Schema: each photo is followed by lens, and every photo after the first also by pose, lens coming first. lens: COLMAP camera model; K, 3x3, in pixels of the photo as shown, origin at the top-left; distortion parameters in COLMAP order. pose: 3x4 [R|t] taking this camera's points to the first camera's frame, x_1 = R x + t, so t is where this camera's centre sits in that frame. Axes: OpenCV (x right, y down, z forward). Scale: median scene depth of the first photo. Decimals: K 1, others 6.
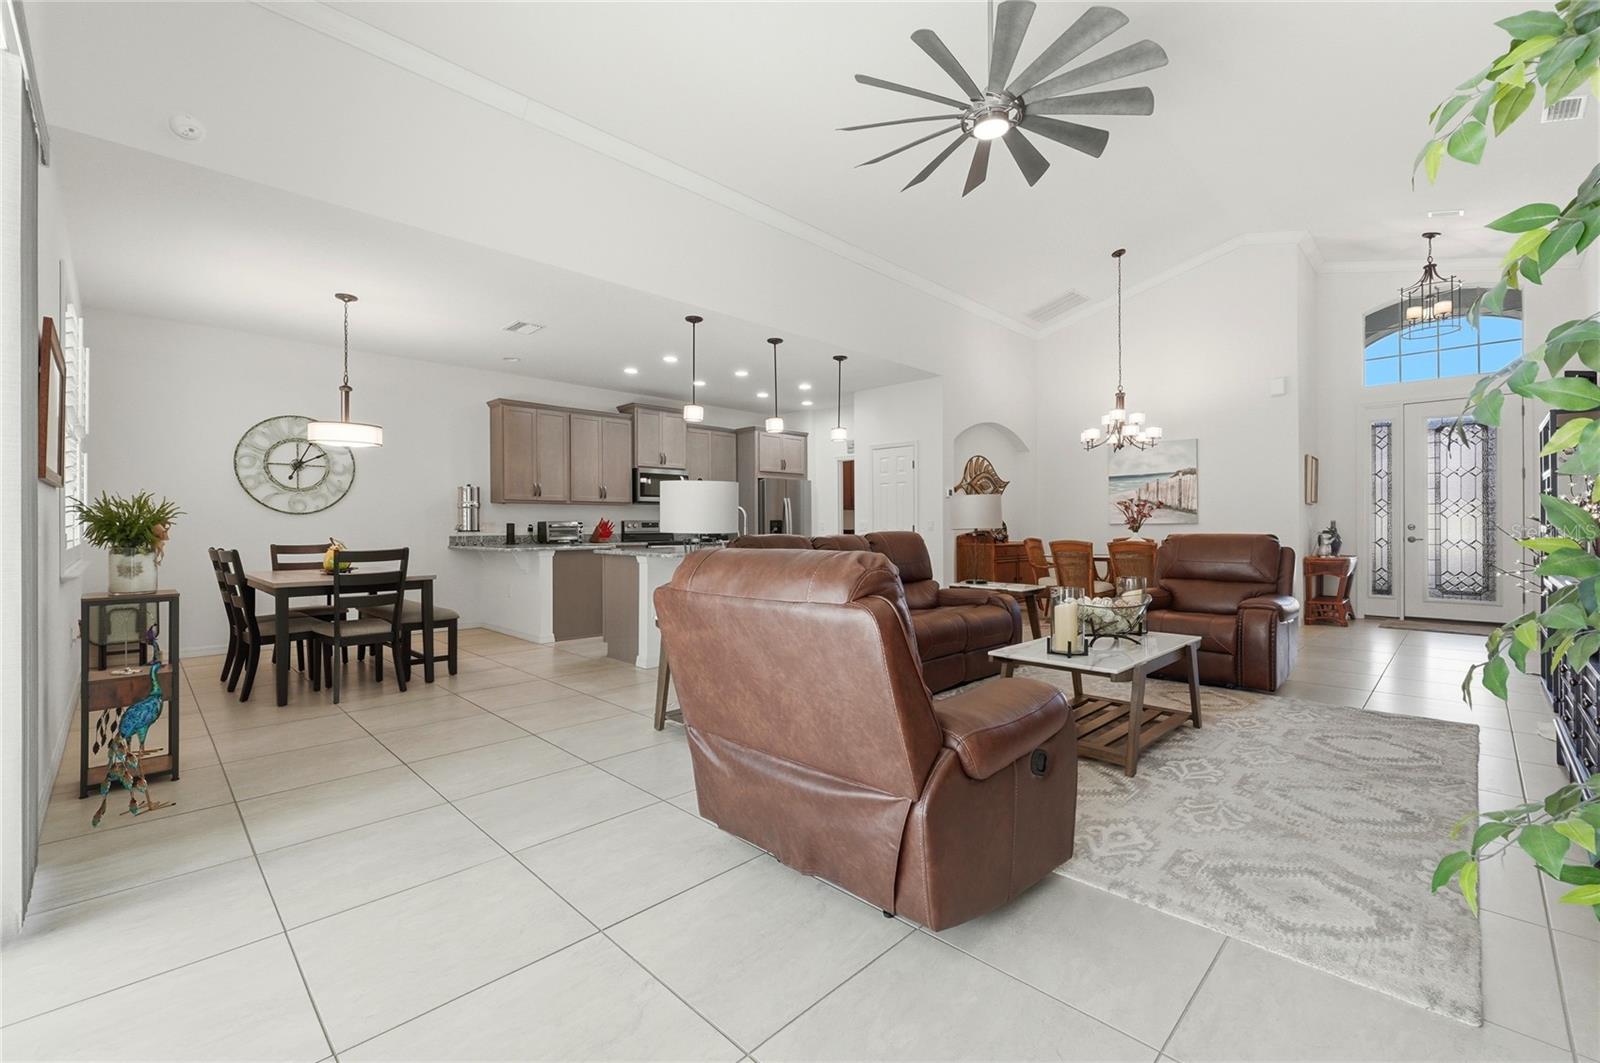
lens RADIAL K [[675.3, 0, 795.6], [0, 675.3, 525.5], [0, 0, 1]] dist [-0.005044, -0.000199]
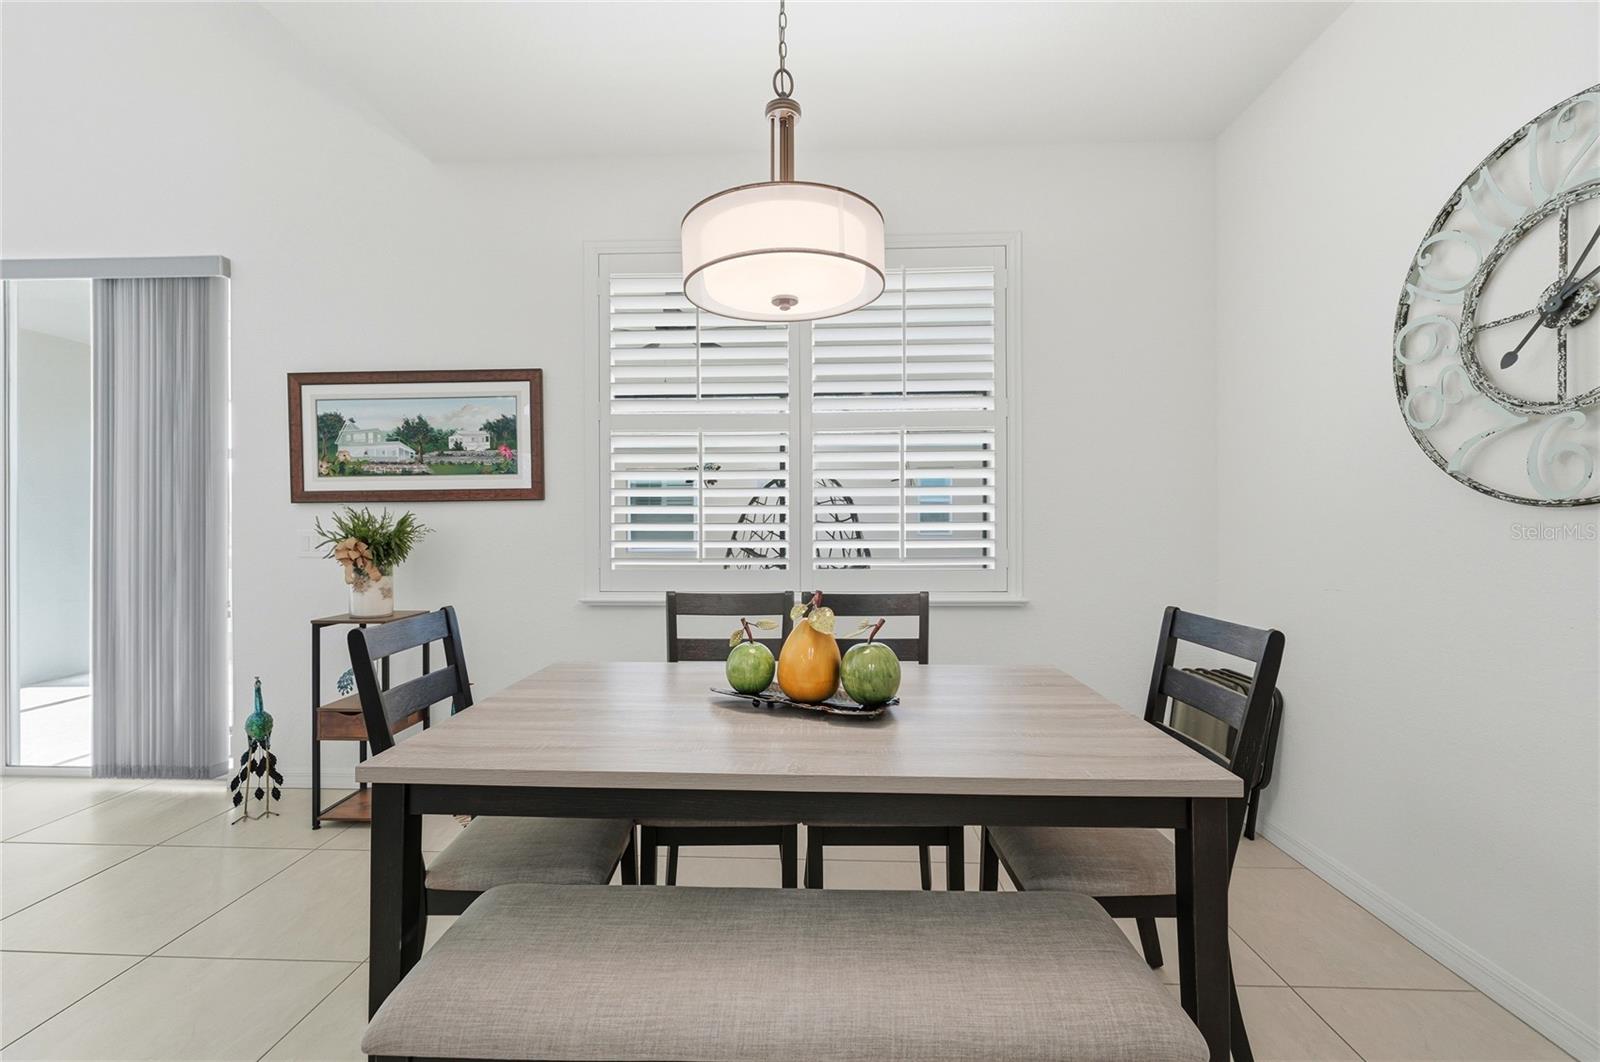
lens RADIAL K [[675.3, 0, 790.3], [0, 675.3, 528.9], [0, 0, 1]] dist [-0.005044, -0.000199]
pose [[-0.734520, -0.002648, -0.678581, -0.327670], [0.000294, 0.999991, -0.004219, -0.006478], [0.678587, -0.003298, -0.734513, 0.872891]]
